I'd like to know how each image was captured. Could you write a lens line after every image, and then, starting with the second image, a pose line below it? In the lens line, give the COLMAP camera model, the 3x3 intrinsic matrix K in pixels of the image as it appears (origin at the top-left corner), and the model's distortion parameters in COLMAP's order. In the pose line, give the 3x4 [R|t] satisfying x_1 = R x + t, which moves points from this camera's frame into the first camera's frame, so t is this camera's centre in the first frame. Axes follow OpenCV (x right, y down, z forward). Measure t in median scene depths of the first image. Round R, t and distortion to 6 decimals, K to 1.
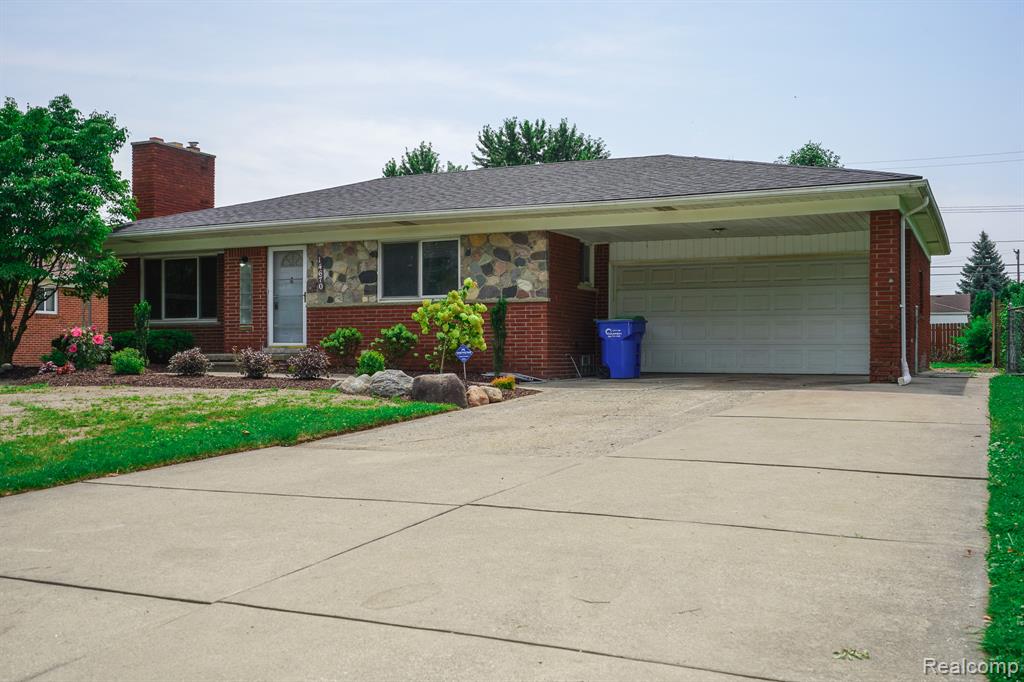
lens RADIAL K [[1032.8, 0, 517.5], [0, 1032.8, 343.9], [0, 0, 1]] dist [0.041212, 0.000000]
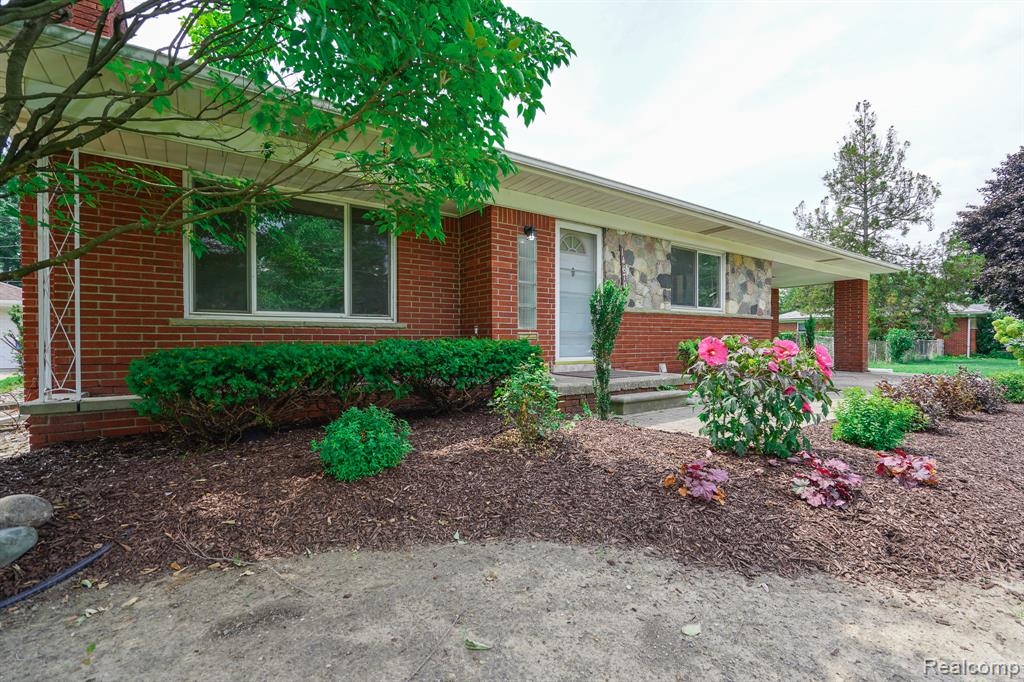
lens RADIAL K [[465.0, 0, 508.1], [0, 465.0, 344.7], [0, 0, 1]] dist [-0.000802, 0.000248]
pose [[0.486562, -0.007765, 0.873612, -0.556286], [-0.008950, 0.999864, 0.013872, -0.014554], [-0.873600, -0.014569, 0.486426, 0.921377]]
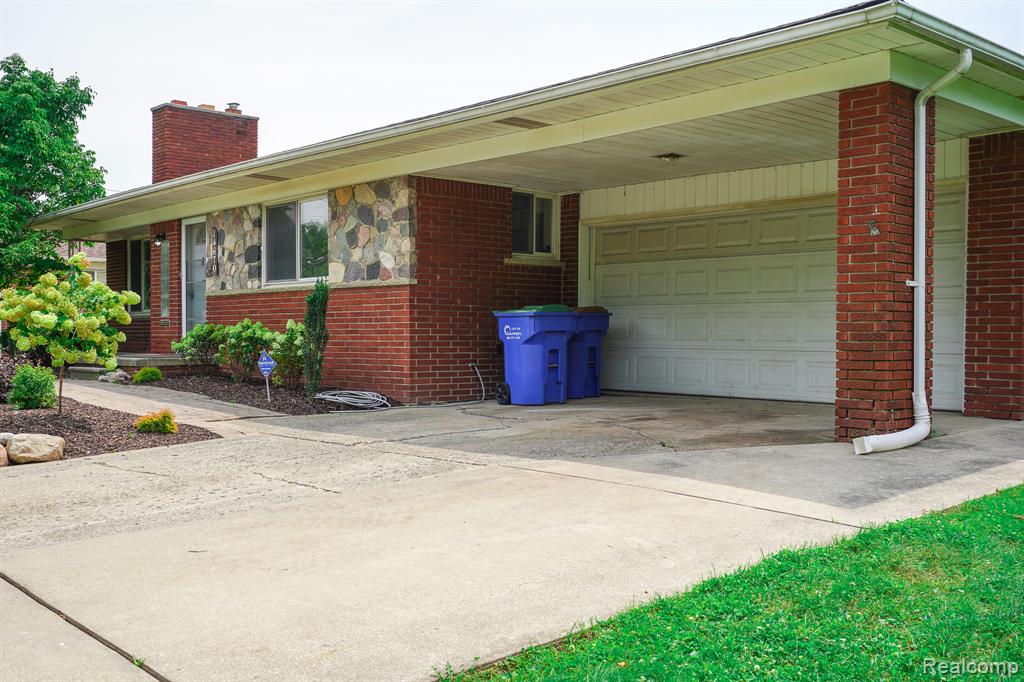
lens RADIAL K [[1032.8, 0, 507.6], [0, 1032.8, 339.7], [0, 0, 1]] dist [0.041212, 0.000000]
pose [[0.919776, 0.004397, -0.392418, 0.313262], [0.001702, 0.999883, 0.015192, -0.014627], [0.392439, -0.014641, 0.919661, 0.390091]]
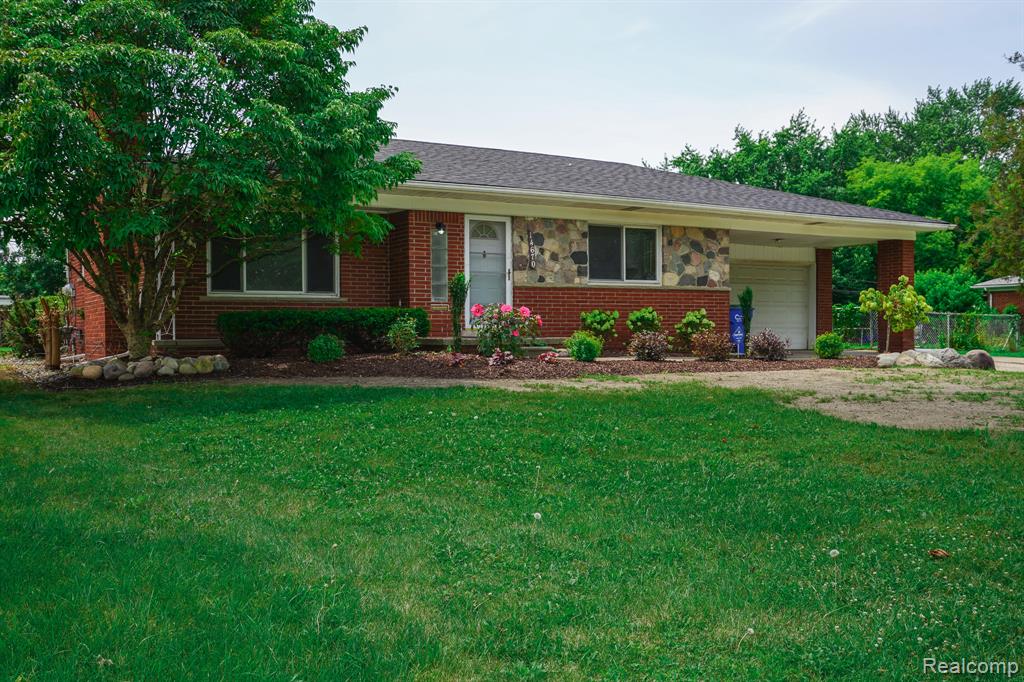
lens RADIAL K [[1032.8, 0, 513.3], [0, 1032.8, 341.2], [0, 0, 1]] dist [0.041212, 0.000000]
pose [[0.548993, -0.009125, 0.835777, -0.990837], [-0.003914, 0.999901, 0.013487, 0.000901], [-0.835818, -0.010675, 0.548903, 0.516885]]
